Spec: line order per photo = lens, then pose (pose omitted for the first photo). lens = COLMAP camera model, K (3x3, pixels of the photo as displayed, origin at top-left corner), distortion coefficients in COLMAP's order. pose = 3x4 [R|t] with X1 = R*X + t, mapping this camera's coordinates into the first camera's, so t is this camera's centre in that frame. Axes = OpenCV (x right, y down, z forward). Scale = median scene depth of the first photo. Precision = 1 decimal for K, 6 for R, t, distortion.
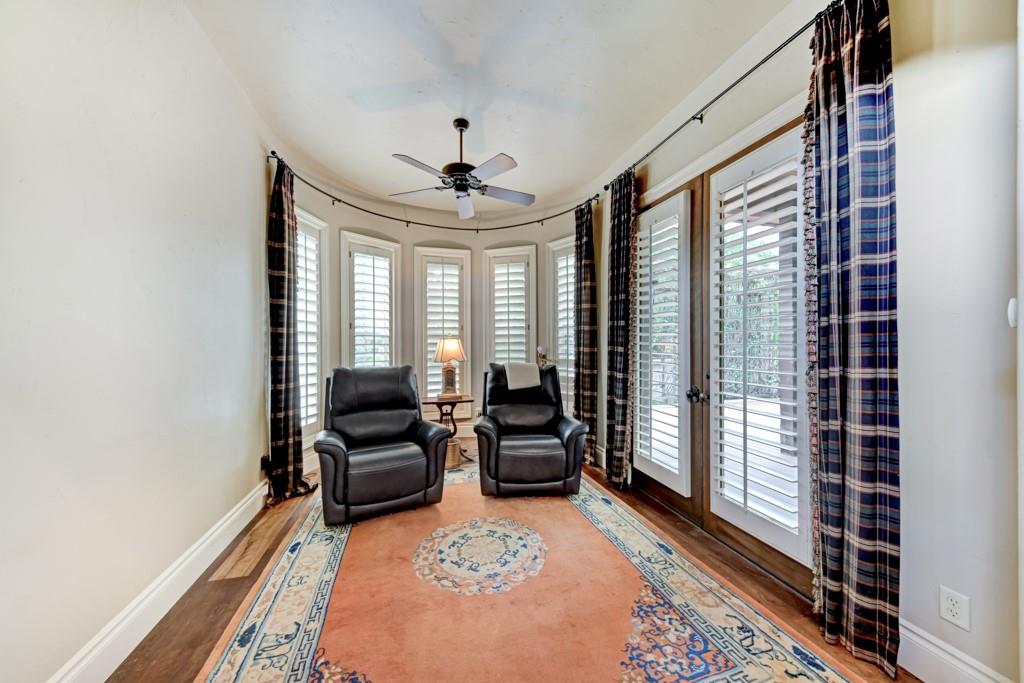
lens RADIAL K [[351.0, 0, 519.2], [0, 351.0, 344.0], [0, 0, 1]] dist [0.000379, 0.000055]
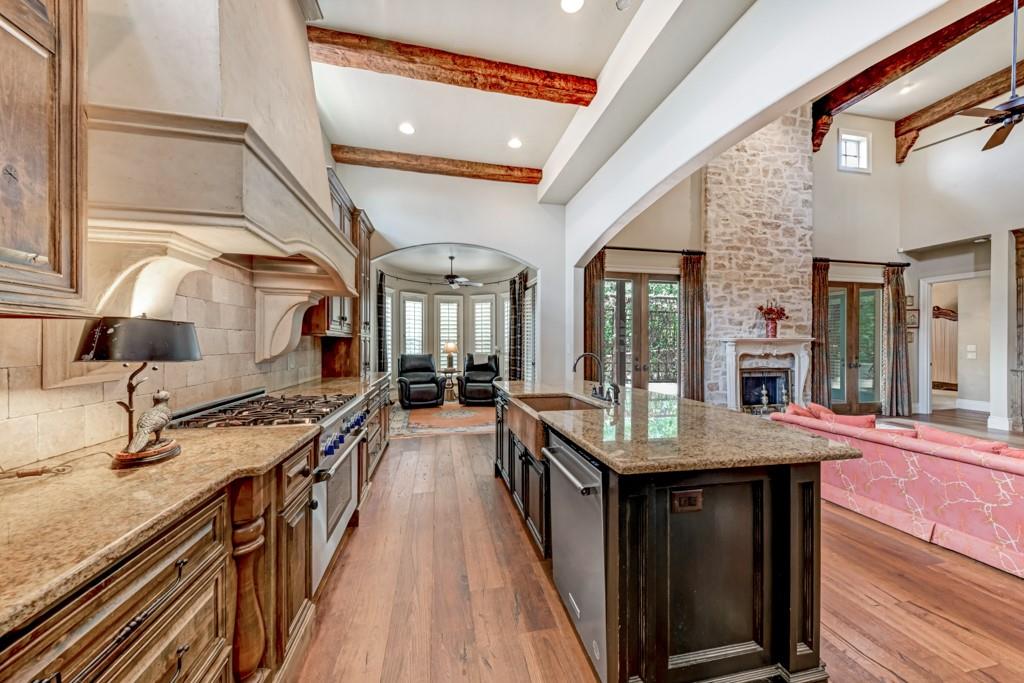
lens RADIAL K [[355.0, 0, 512.1], [0, 355.0, 344.3], [0, 0, 1]] dist [0.010358, -0.004937]
pose [[0.996676, 0.002257, -0.081439, 0.367402], [-0.002592, 0.999989, -0.004009, 0.005710], [0.081429, 0.004206, 0.996670, -1.160316]]
